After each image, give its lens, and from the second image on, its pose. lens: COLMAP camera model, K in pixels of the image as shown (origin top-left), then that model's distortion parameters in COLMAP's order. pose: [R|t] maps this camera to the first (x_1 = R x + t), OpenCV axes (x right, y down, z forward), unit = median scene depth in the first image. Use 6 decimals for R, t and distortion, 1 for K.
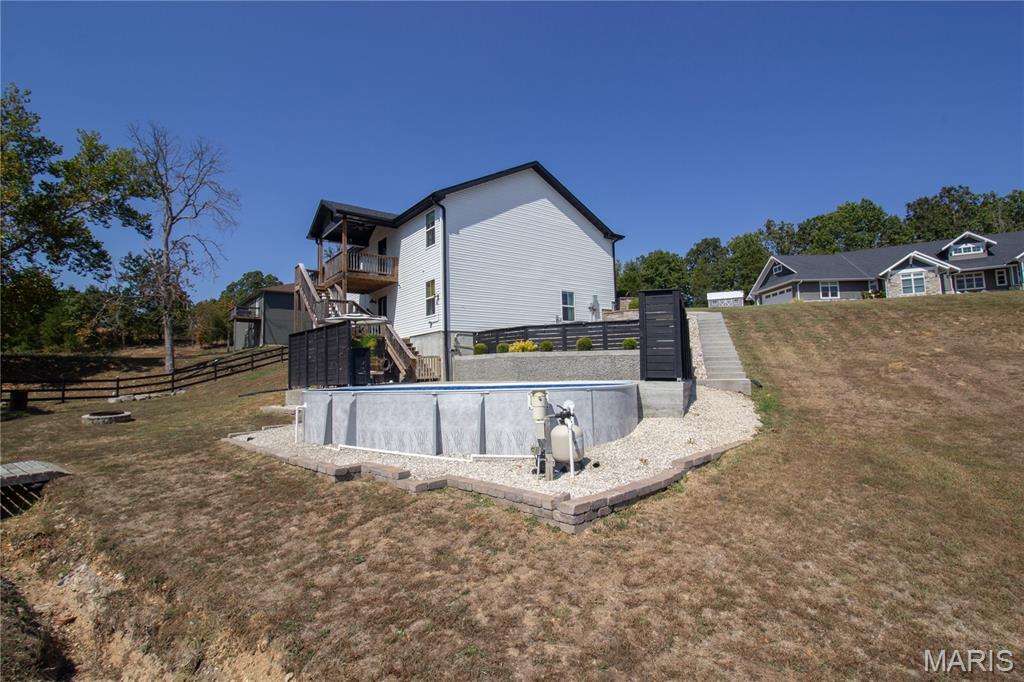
lens RADIAL K [[486.5, 0, 509.6], [0, 486.5, 333.0], [0, 0, 1]] dist [-0.002572, -0.000496]
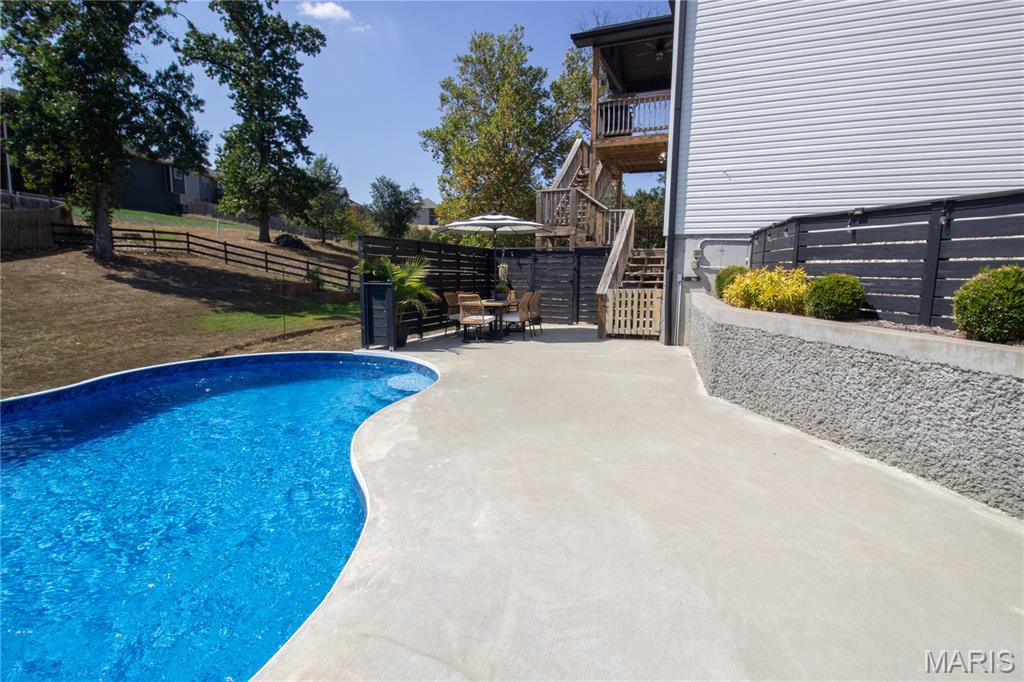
lens RADIAL K [[492.1, 0, 512.0], [0, 492.1, 341.0], [0, 0, 1]] dist [-0.016087, -0.001018]
pose [[0.500527, 0.148320, -0.852921, 0.176122], [0.057513, 0.977341, 0.203707, -0.008986], [0.863809, -0.151015, 0.480655, 0.527950]]
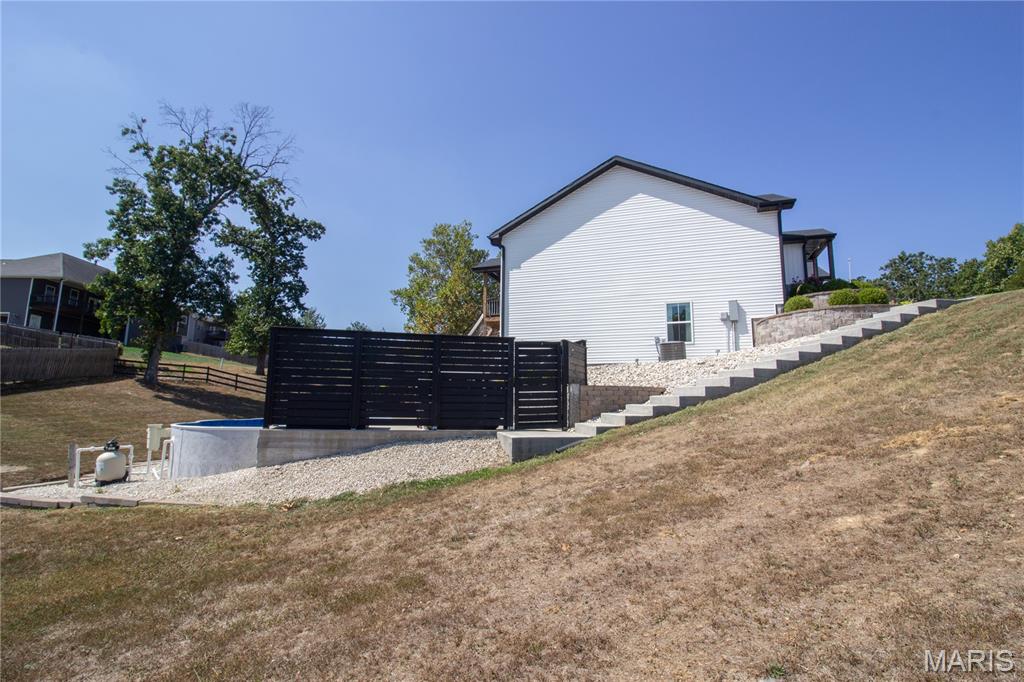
lens RADIAL K [[486.5, 0, 509.6], [0, 486.5, 333.0], [0, 0, 1]] dist [-0.002572, -0.000496]
pose [[0.557196, -0.101954, -0.824098, 0.601768], [0.055593, 0.994787, -0.085483, 0.010584], [0.828518, 0.001817, 0.559959, 0.372329]]
